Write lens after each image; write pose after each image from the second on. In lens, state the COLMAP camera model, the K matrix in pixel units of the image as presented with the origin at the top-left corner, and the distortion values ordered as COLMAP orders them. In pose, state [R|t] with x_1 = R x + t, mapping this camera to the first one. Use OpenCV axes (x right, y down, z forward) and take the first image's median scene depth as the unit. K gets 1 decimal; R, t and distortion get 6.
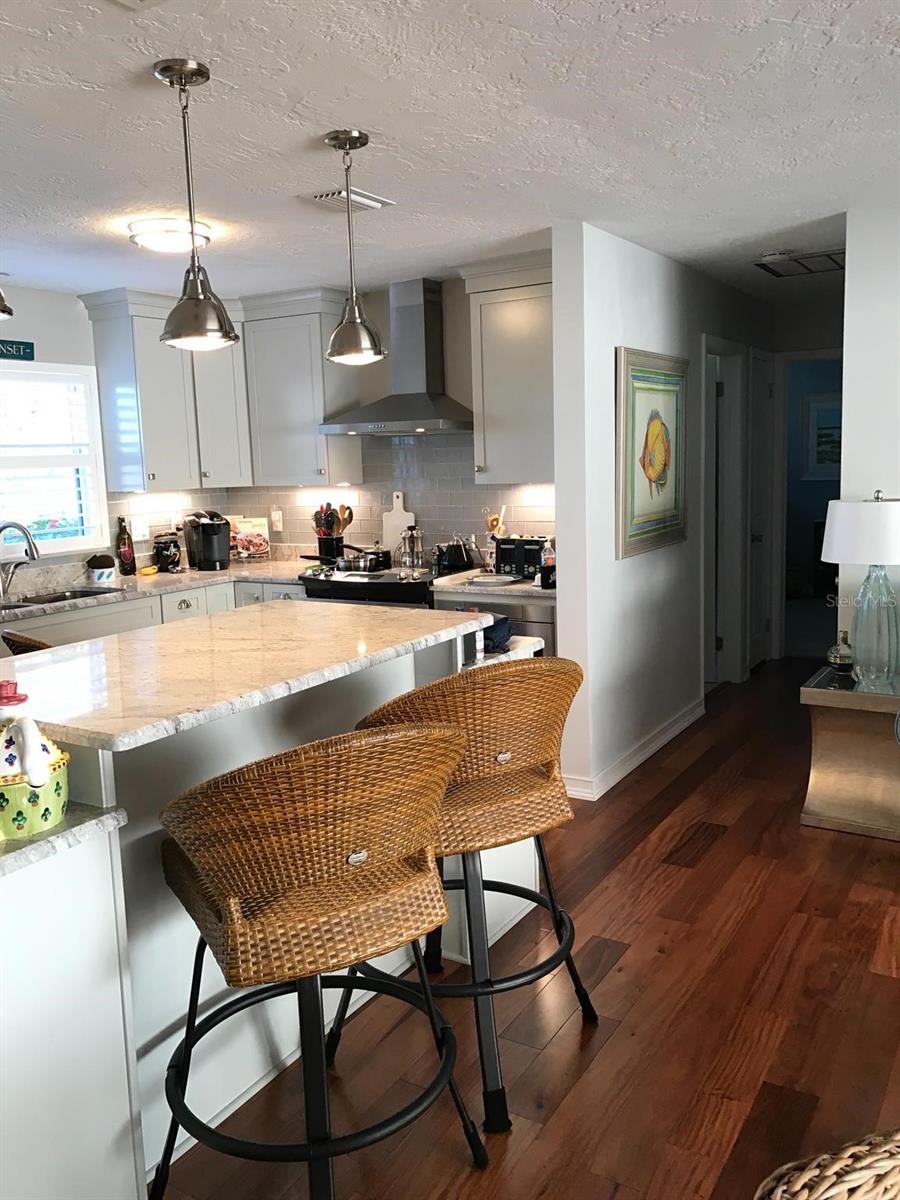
lens RADIAL K [[988.5, 0, 462.2], [0, 988.5, 597.9], [0, 0, 1]] dist [0.020443, -0.027414]
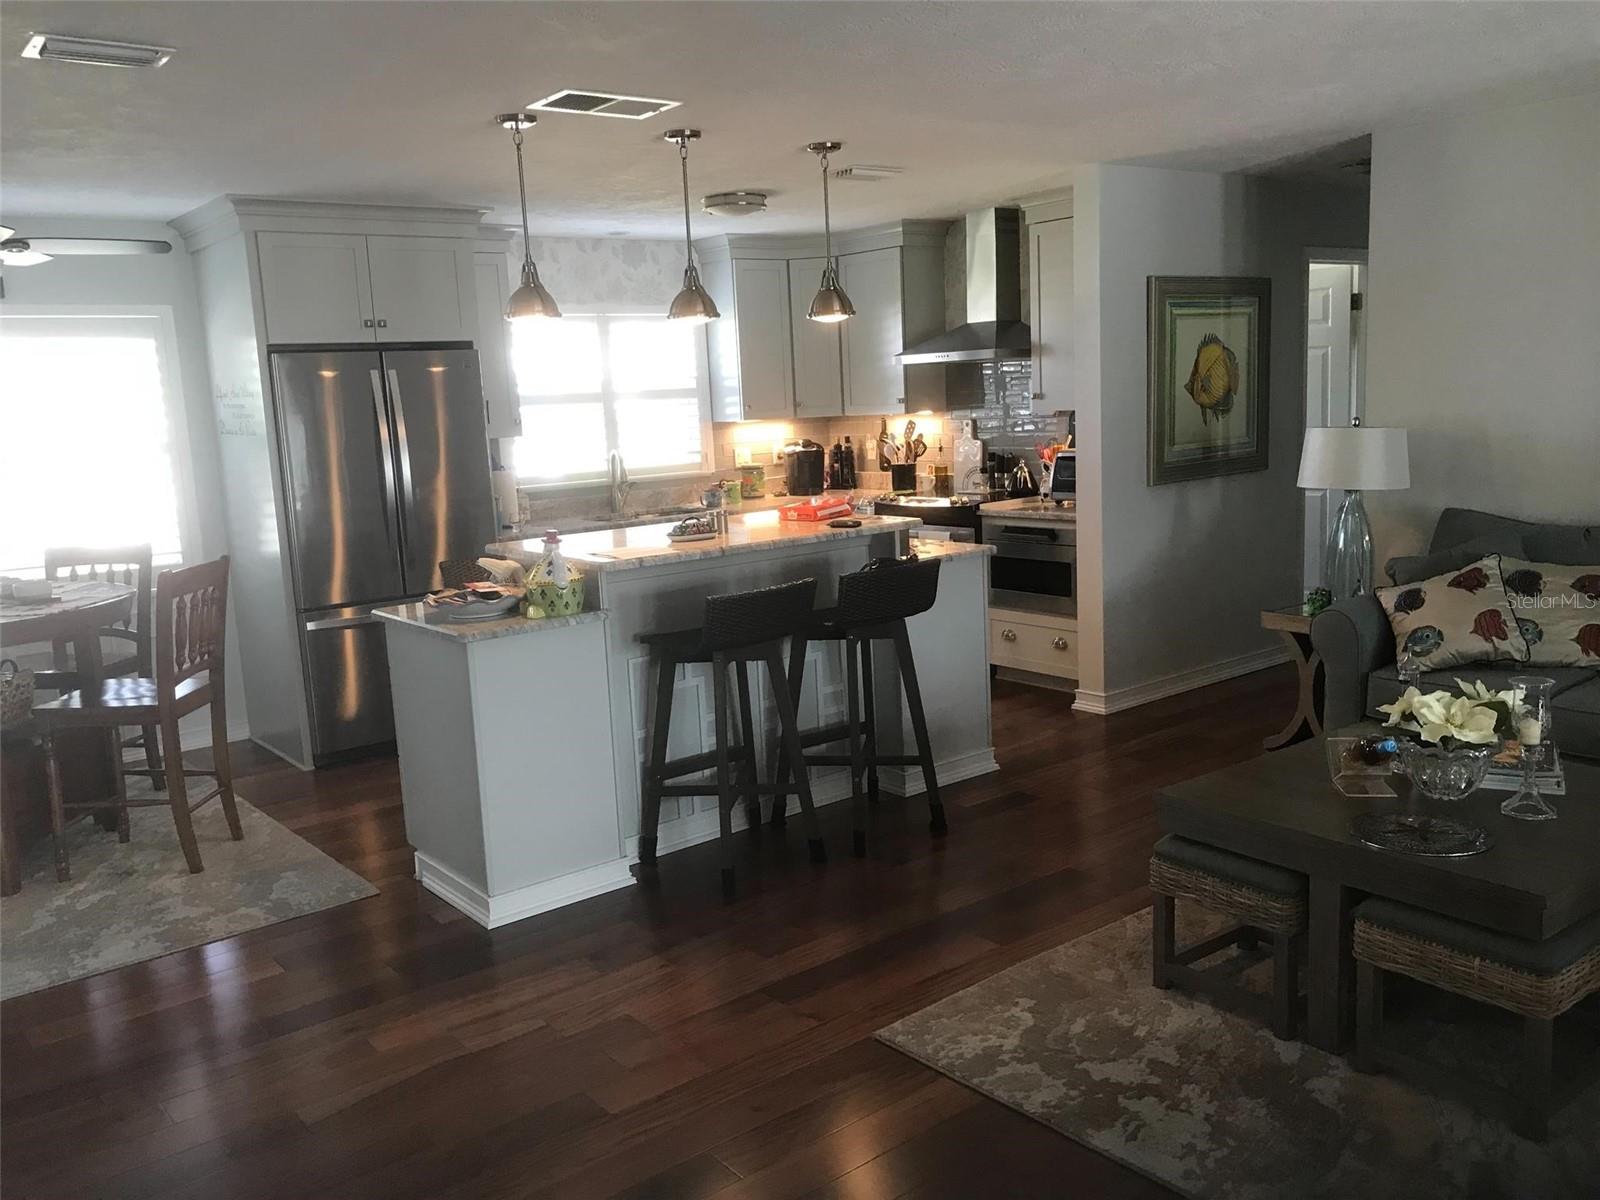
lens RADIAL K [[1318.0, 0, 791.0], [0, 1318.0, 604.4], [0, 0, 1]] dist [0.020443, -0.027414]
pose [[0.935015, 0.043288, -0.351956, 0.281149], [-0.031580, 0.998742, 0.038942, 0.039748], [0.353199, -0.025296, 0.935206, -0.381224]]
